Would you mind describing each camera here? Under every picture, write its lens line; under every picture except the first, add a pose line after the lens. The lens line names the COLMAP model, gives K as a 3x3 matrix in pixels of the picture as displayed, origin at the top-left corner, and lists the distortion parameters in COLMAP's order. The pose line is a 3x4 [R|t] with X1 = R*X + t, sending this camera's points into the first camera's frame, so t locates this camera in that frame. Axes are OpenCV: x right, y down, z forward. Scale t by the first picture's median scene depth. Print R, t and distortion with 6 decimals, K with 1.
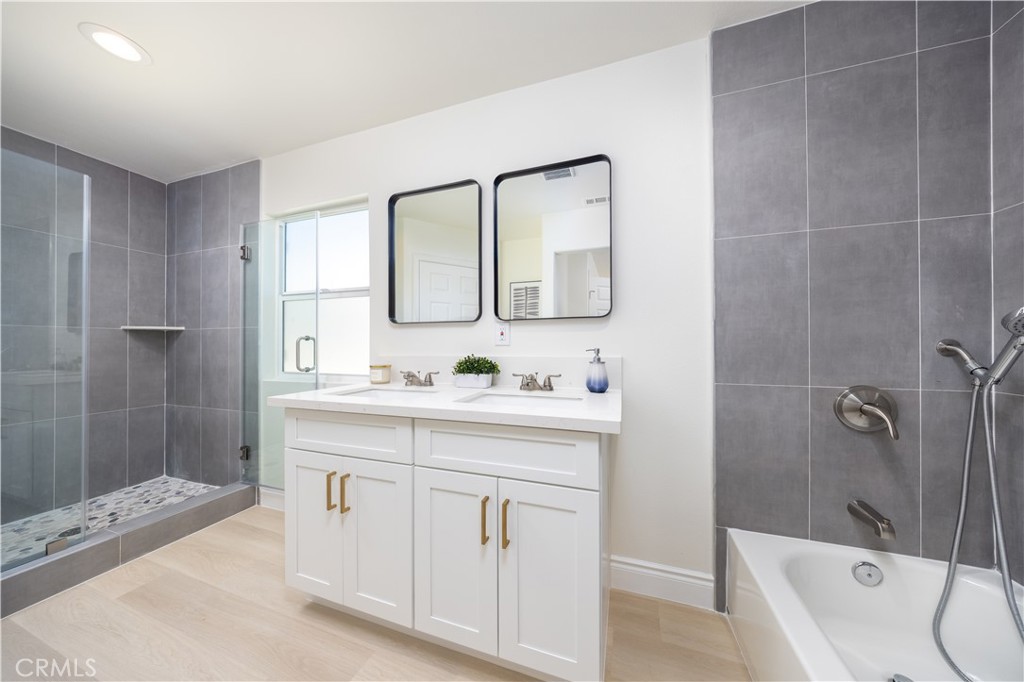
lens RADIAL K [[303.3, 0, 536.8], [0, 303.3, 346.7], [0, 0, 1]] dist [-0.001333, 0.000052]
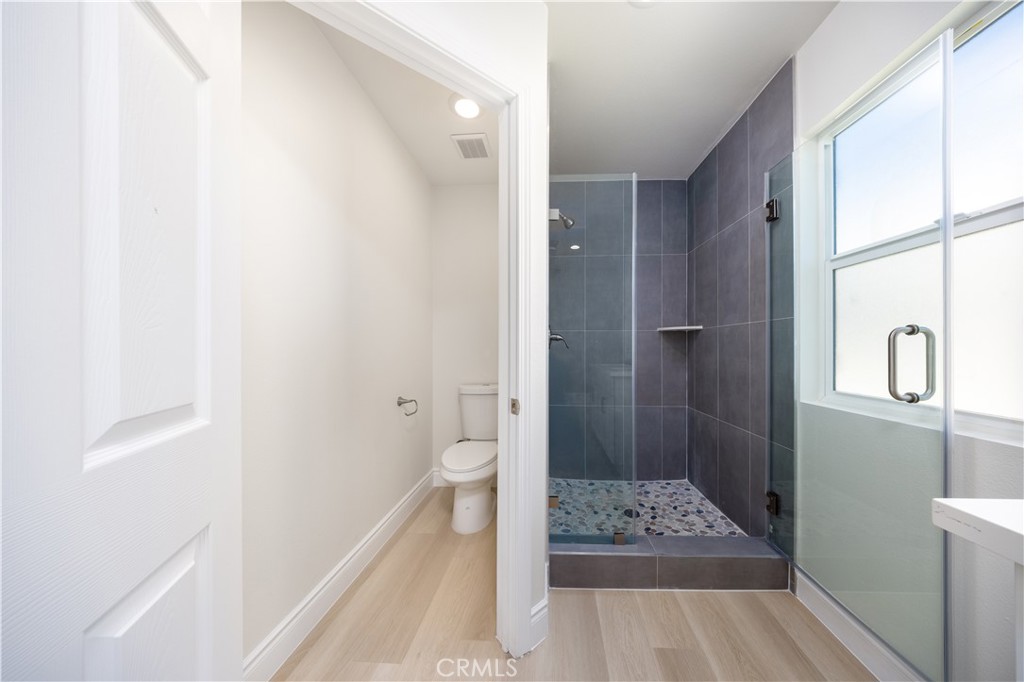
lens RADIAL K [[303.3, 0, 536.8], [0, 303.3, 346.7], [0, 0, 1]] dist [-0.001333, 0.000052]
pose [[0.245218, -0.000348, -0.969468, -0.431865], [0.004054, 0.999992, 0.000667, -0.005250], [0.969459, -0.004094, 0.245218, 0.316436]]
